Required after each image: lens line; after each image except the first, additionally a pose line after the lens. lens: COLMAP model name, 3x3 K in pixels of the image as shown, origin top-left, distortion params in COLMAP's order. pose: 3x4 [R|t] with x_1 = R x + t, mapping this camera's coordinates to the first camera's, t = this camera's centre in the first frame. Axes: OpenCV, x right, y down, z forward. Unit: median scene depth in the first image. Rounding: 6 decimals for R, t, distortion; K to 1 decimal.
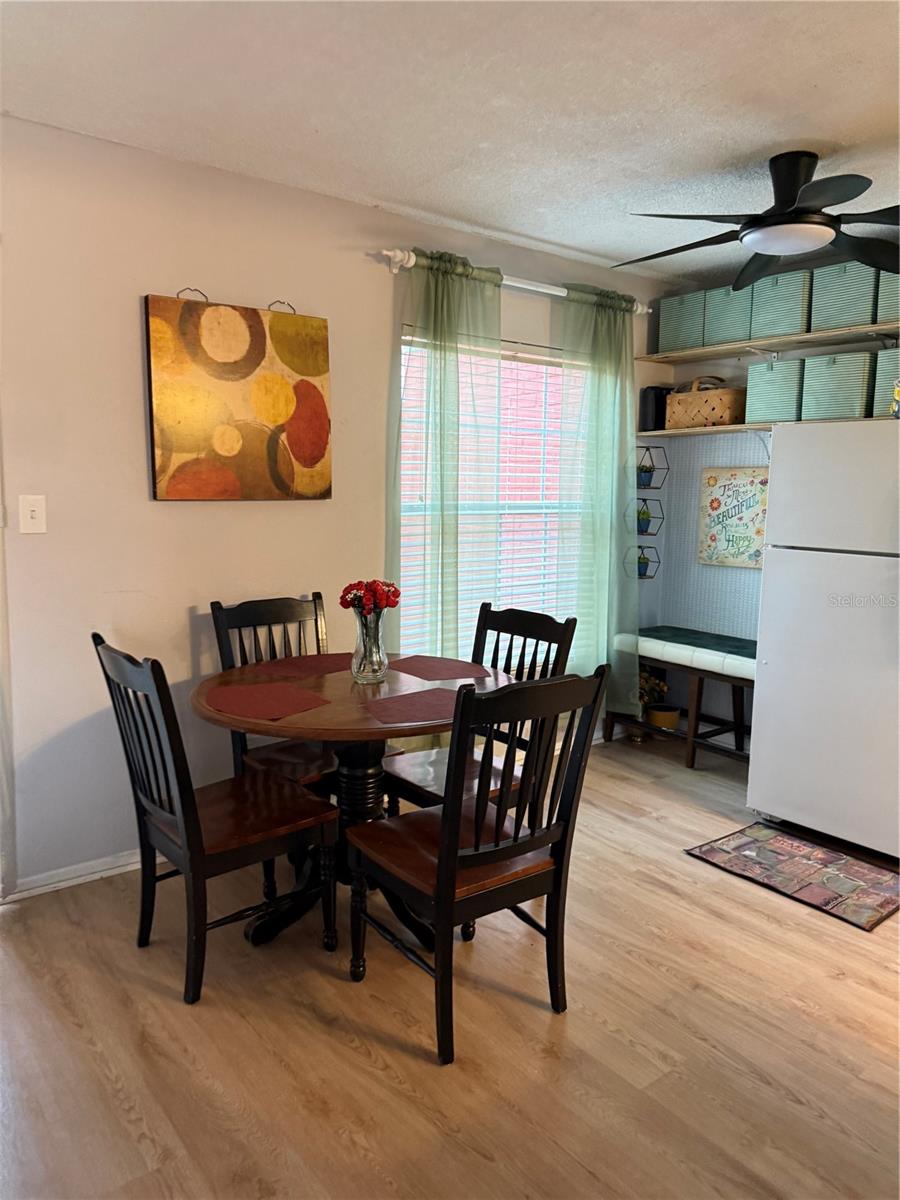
lens RADIAL K [[845.6, 0, 449.8], [0, 845.6, 614.0], [0, 0, 1]] dist [0.067945, -0.091086]
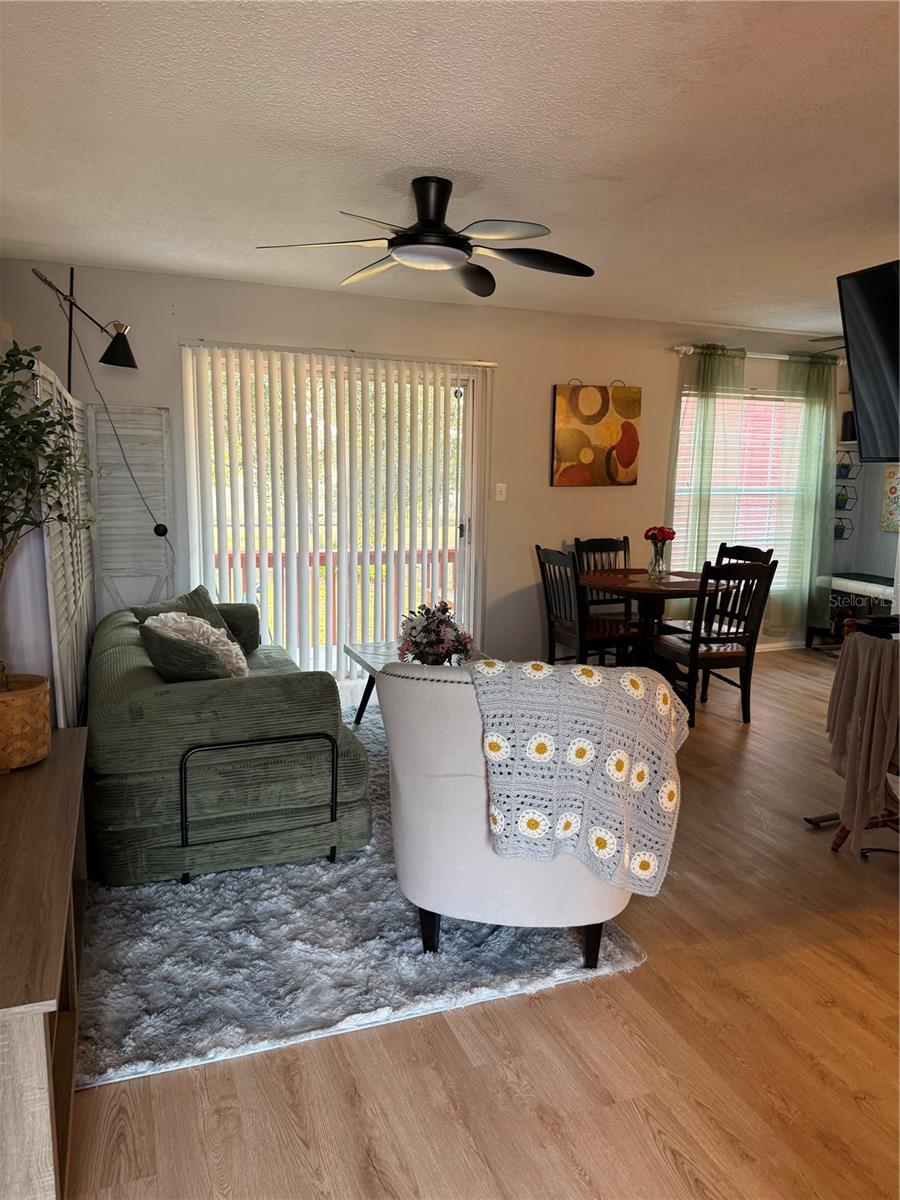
lens RADIAL K [[845.6, 0, 459.1], [0, 845.6, 611.2], [0, 0, 1]] dist [0.067945, -0.091086]
pose [[0.960170, 0.047973, -0.275267, 0.005943], [-0.044434, 0.998830, 0.019083, 0.097677], [0.275861, -0.006091, 0.961178, -0.720340]]
